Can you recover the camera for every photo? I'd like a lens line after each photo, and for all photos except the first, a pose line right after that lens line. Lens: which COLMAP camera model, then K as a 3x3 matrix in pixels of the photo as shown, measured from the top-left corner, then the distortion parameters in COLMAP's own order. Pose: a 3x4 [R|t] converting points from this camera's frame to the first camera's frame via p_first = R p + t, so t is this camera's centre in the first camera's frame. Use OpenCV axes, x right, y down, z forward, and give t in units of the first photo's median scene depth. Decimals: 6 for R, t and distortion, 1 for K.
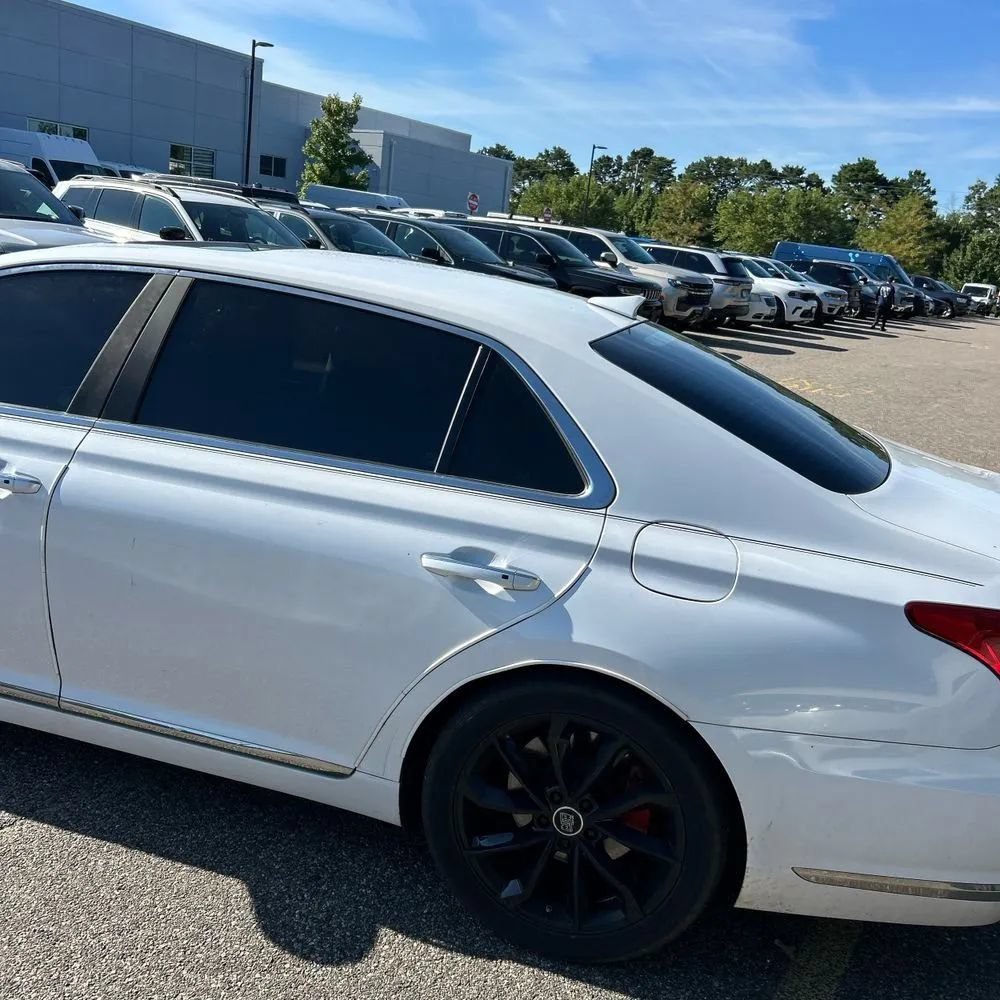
lens RADIAL K [[1023.6, 0, 495.6], [0, 1023.6, 501.4], [0, 0, 1]] dist [0.039738, -0.025018]
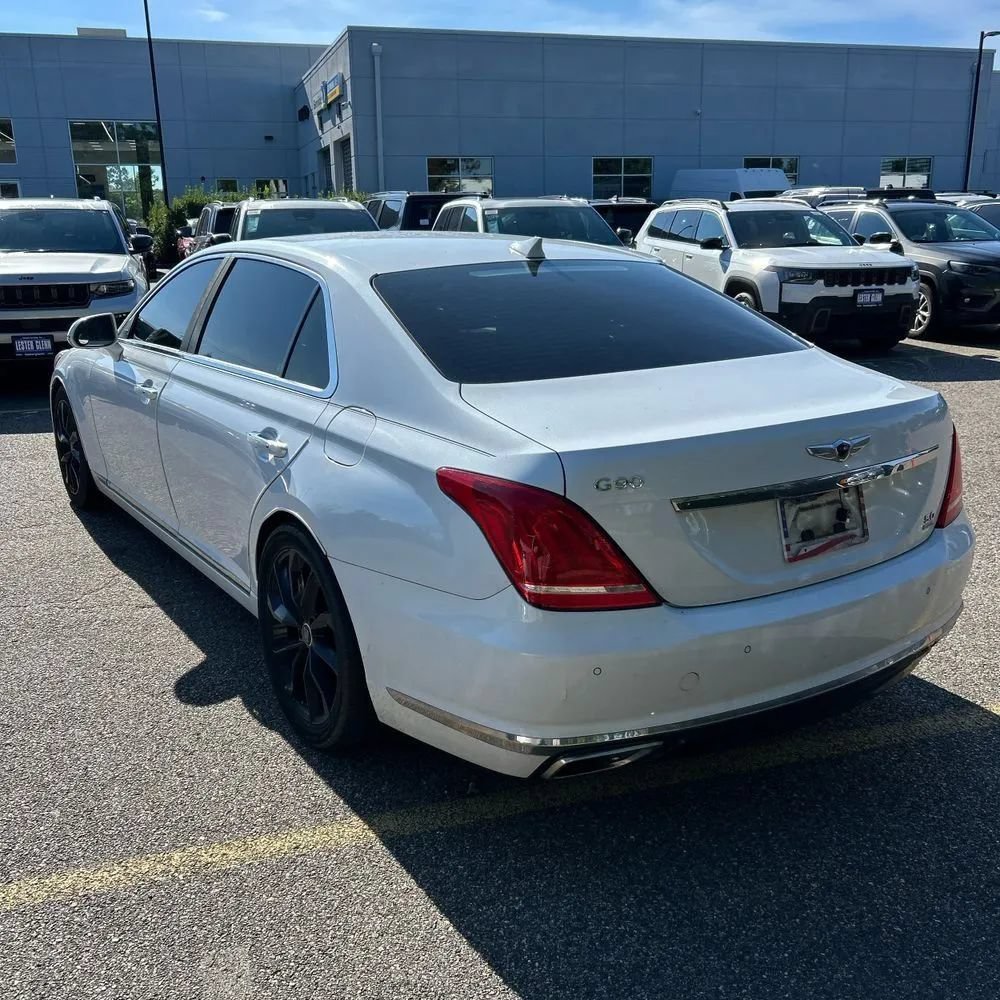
lens RADIAL K [[1023.6, 0, 495.6], [0, 1023.6, 501.4], [0, 0, 1]] dist [0.039738, -0.025018]
pose [[0.742643, 0.053411, -0.667555, 1.101156], [-0.068493, 0.997645, 0.003624, 0.115624], [0.666176, 0.043032, 0.744552, 0.169684]]
